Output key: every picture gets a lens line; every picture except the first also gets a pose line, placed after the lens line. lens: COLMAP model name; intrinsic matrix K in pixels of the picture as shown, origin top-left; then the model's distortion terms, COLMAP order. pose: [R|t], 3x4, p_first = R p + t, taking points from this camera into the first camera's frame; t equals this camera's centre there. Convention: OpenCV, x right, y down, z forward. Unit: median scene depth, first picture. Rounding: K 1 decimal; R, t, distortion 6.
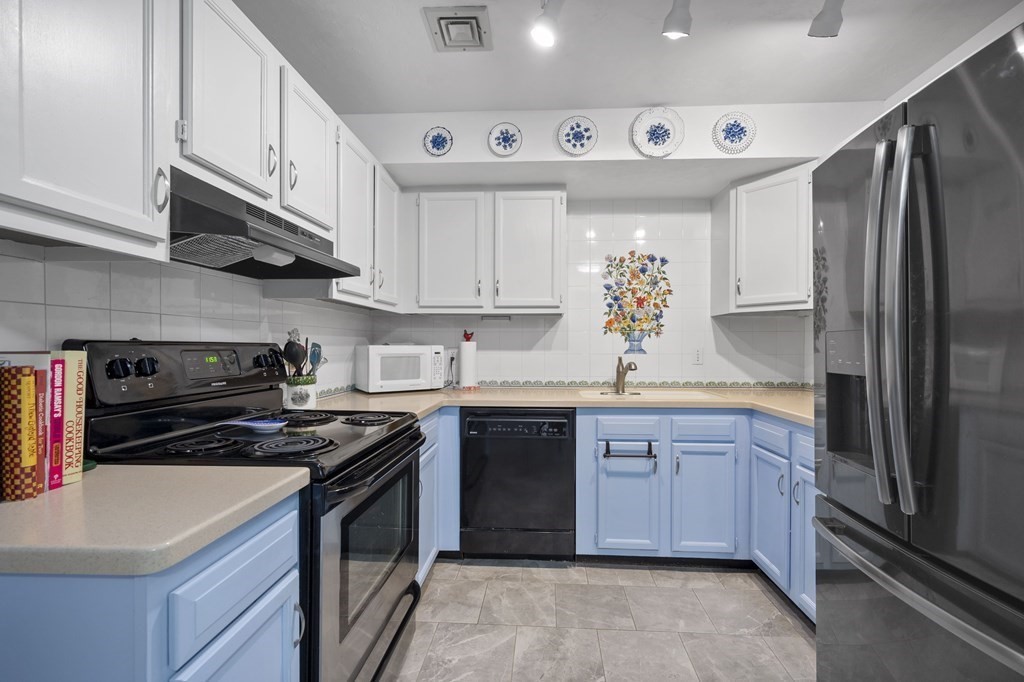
lens RADIAL K [[430.6, 0, 527.0], [0, 430.6, 346.0], [0, 0, 1]] dist [-0.005694, 0.002390]
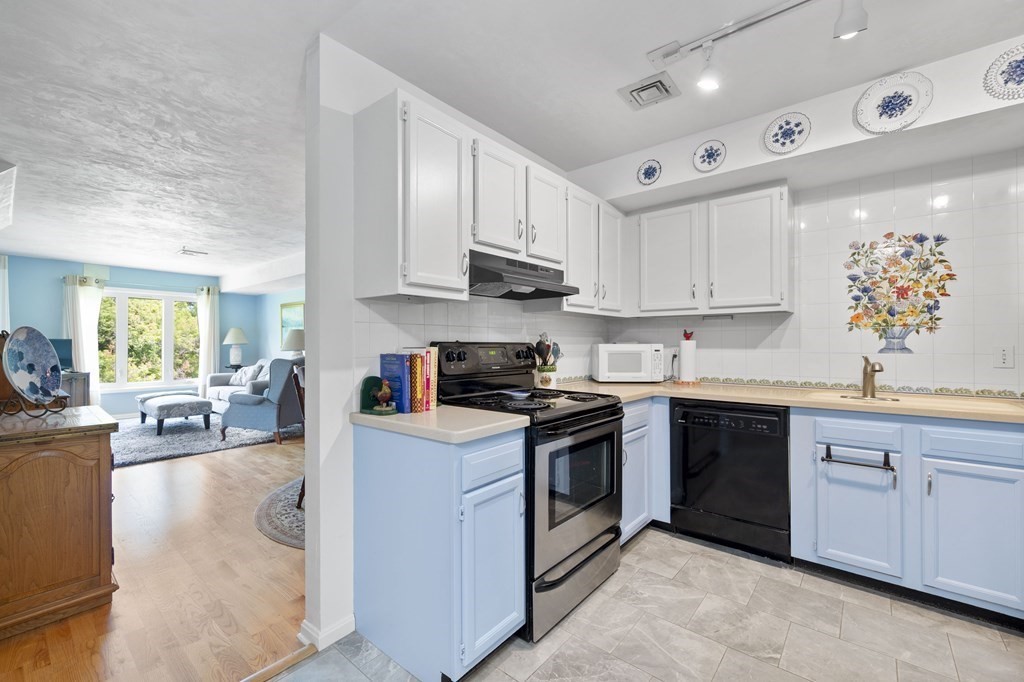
lens RADIAL K [[430.6, 0, 507.0], [0, 430.6, 339.5], [0, 0, 1]] dist [-0.005694, 0.002390]
pose [[0.793358, -0.008759, -0.608692, 0.205813], [0.001732, 0.999925, -0.012131, 0.000159], [0.608753, 0.008570, 0.793314, -0.182070]]
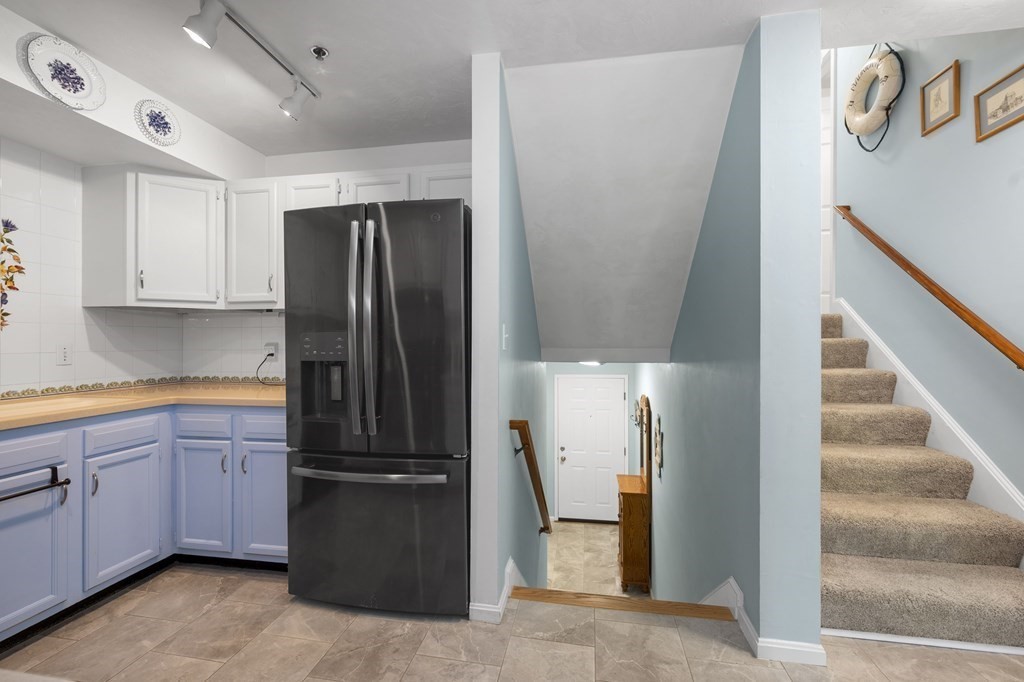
lens RADIAL K [[430.6, 0, 506.0], [0, 430.6, 339.3], [0, 0, 1]] dist [-0.005694, 0.002390]
pose [[0.132699, 0.001123, 0.991156, -0.373168], [0.002478, 0.999996, -0.001465, -0.002850], [-0.991153, 0.002651, 0.132696, 0.090397]]
